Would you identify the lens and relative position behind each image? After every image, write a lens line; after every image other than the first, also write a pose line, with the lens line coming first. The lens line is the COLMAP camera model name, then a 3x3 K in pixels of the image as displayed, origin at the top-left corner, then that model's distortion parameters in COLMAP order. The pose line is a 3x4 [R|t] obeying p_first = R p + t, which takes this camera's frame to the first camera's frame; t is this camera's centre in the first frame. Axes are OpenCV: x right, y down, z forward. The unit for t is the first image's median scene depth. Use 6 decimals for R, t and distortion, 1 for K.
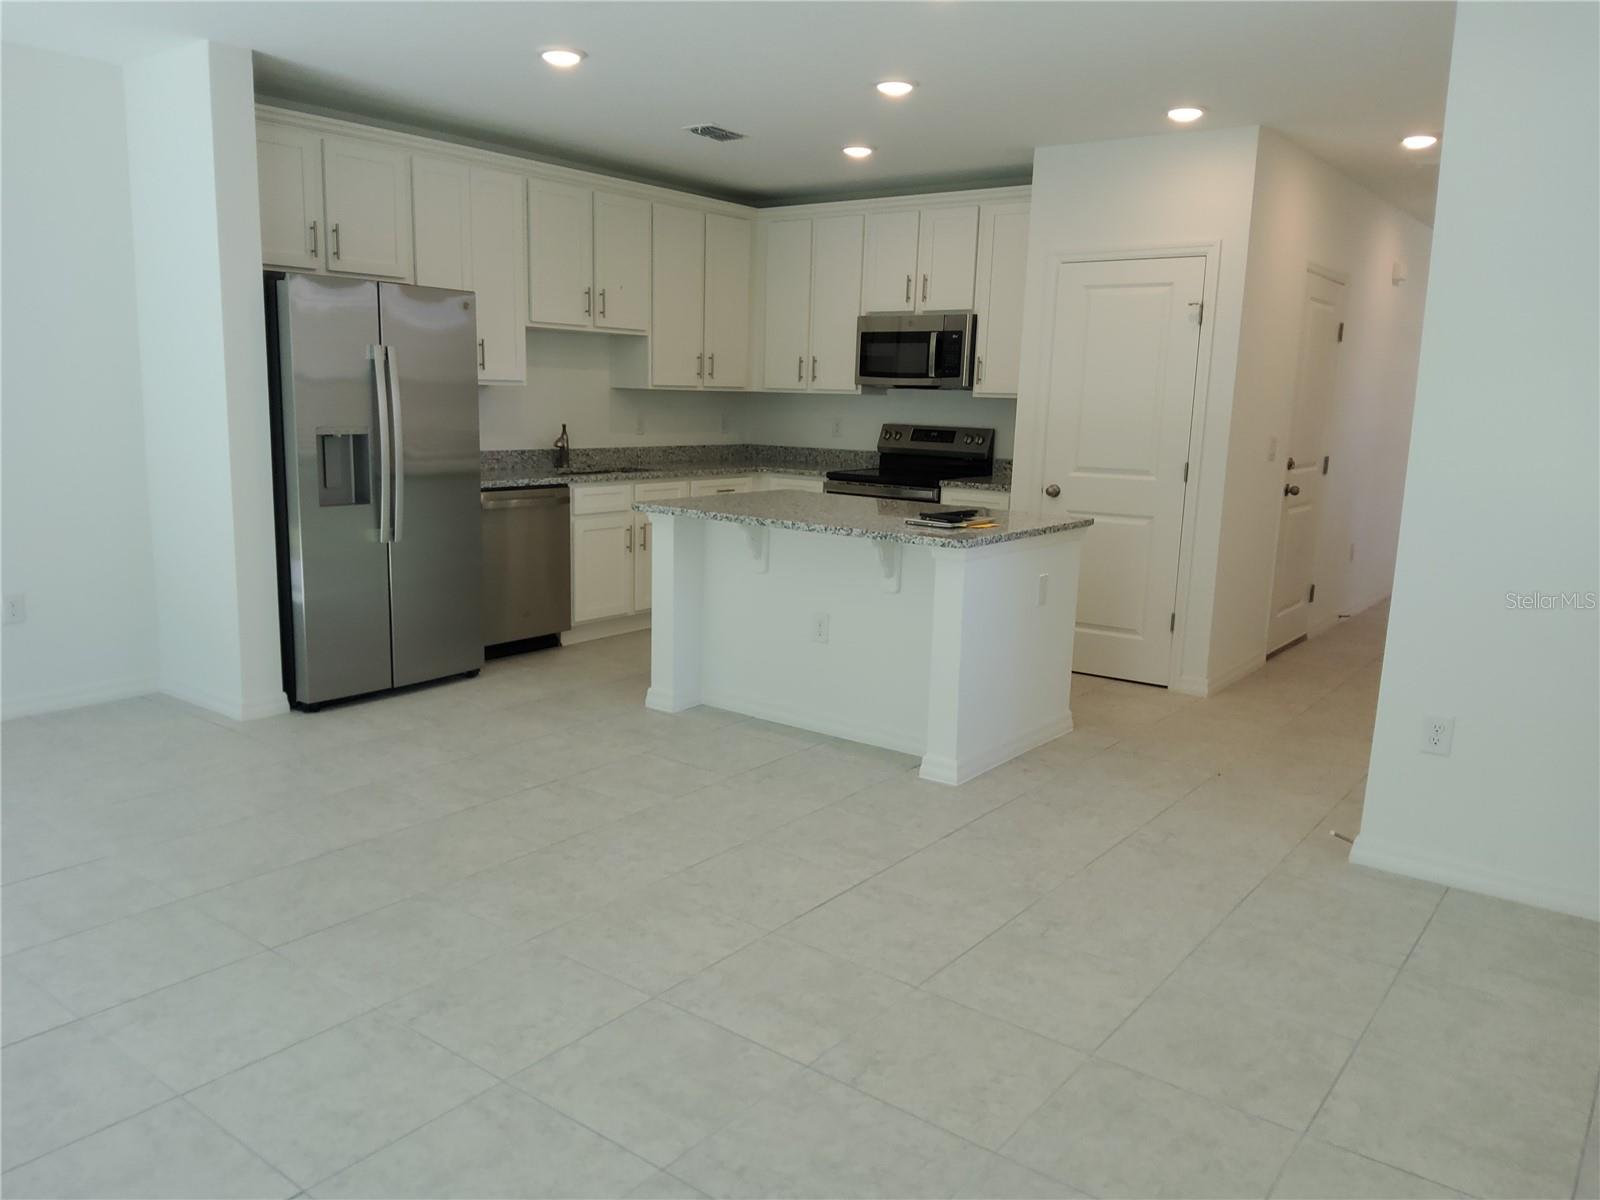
lens RADIAL K [[1191.4, 0, 791.5], [0, 1191.4, 609.2], [0, 0, 1]] dist [0.102943, -0.194963]
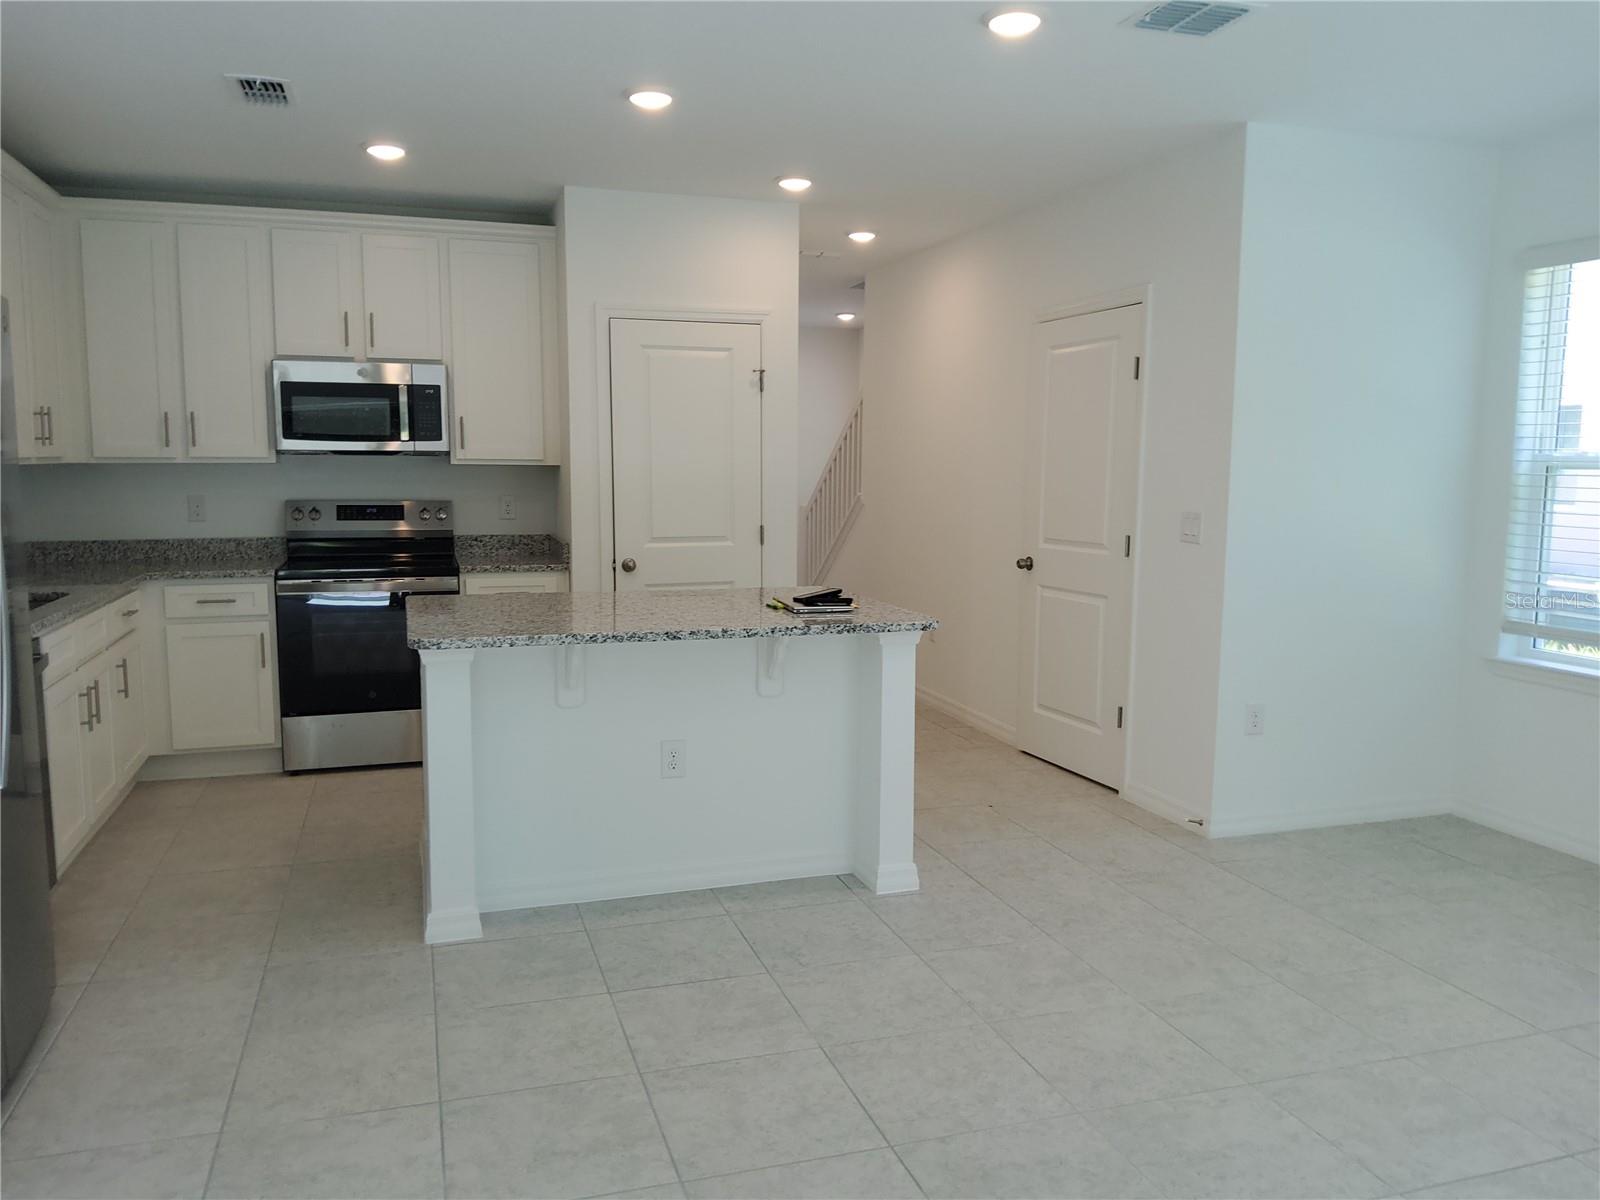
lens RADIAL K [[1191.4, 0, 791.5], [0, 1191.4, 609.2], [0, 0, 1]] dist [0.102943, -0.194963]
pose [[0.573892, -0.124016, 0.809487, -0.395796], [0.158502, 0.986597, 0.038779, -0.071424], [-0.803446, 0.106050, 0.585856, 0.326022]]
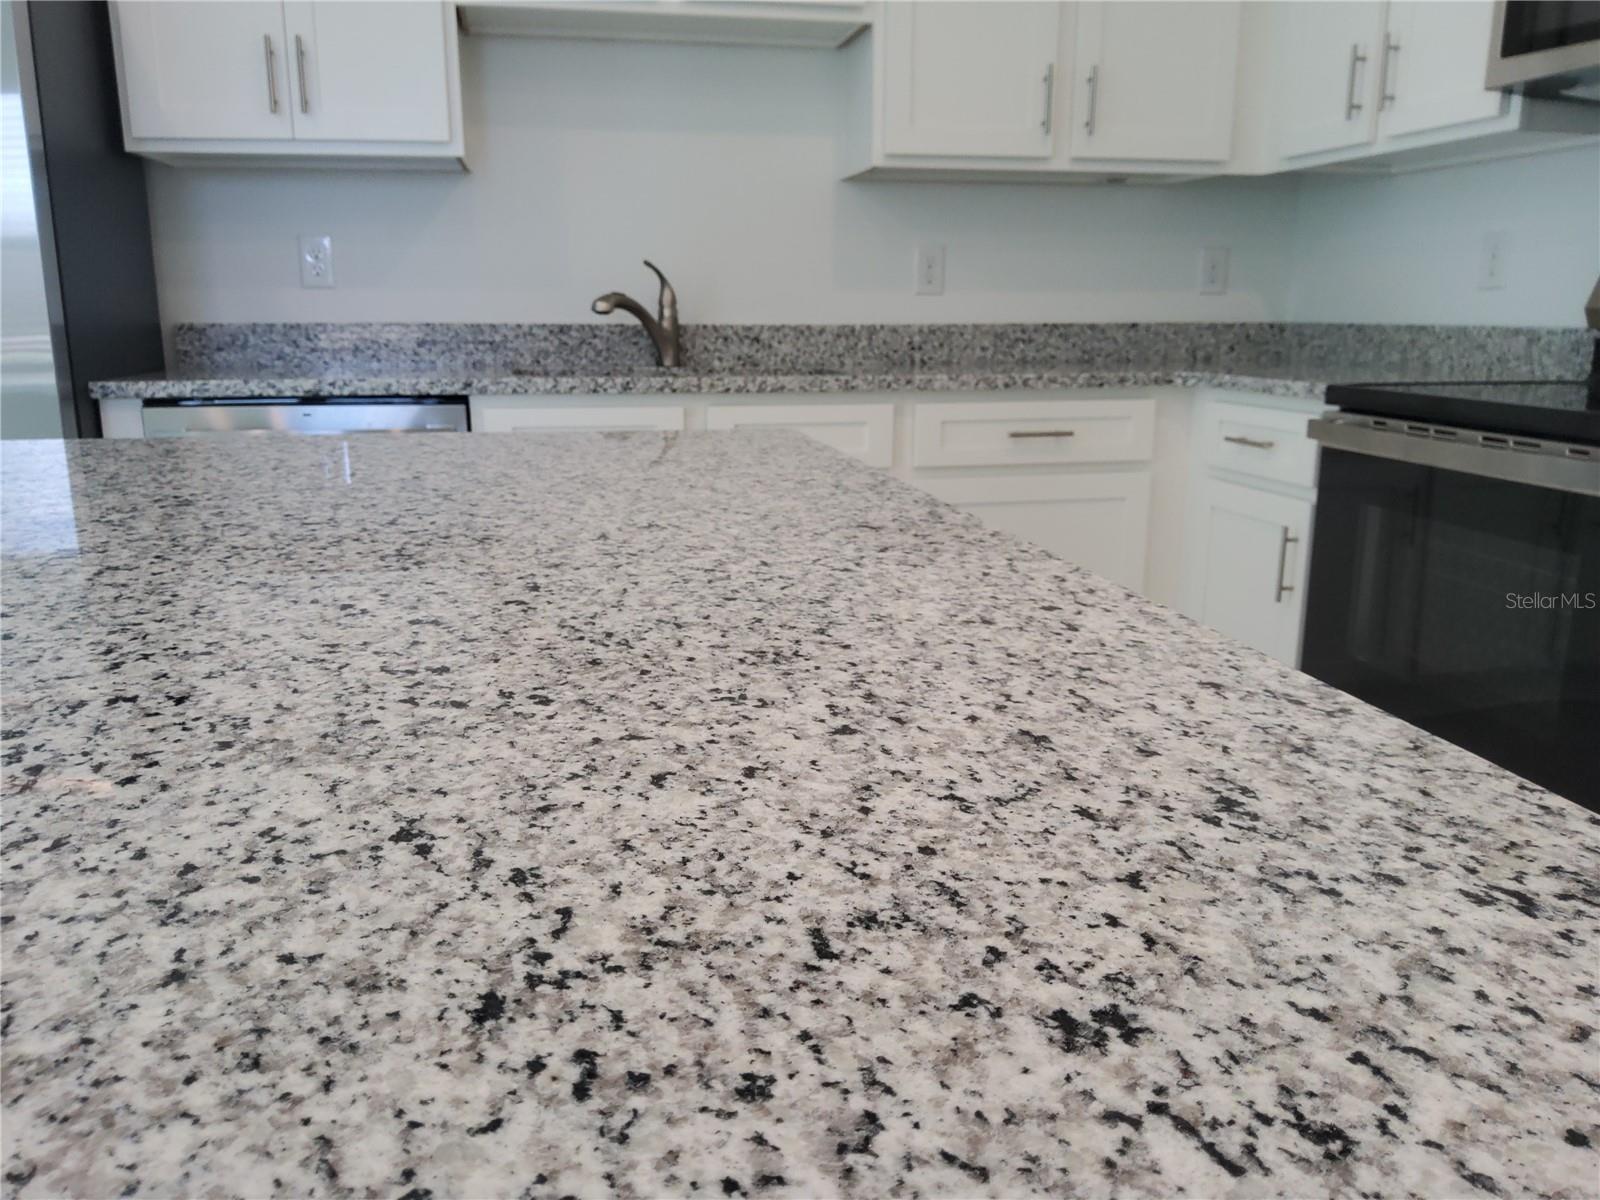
lens RADIAL K [[1191.4, 0, 791.5], [0, 1191.4, 609.2], [0, 0, 1]] dist [0.102943, -0.194963]
pose [[0.752518, 0.134010, -0.644792, 0.135556], [-0.101491, 0.990980, 0.087513, -0.072547], [0.650704, -0.000414, 0.759331, 0.688759]]
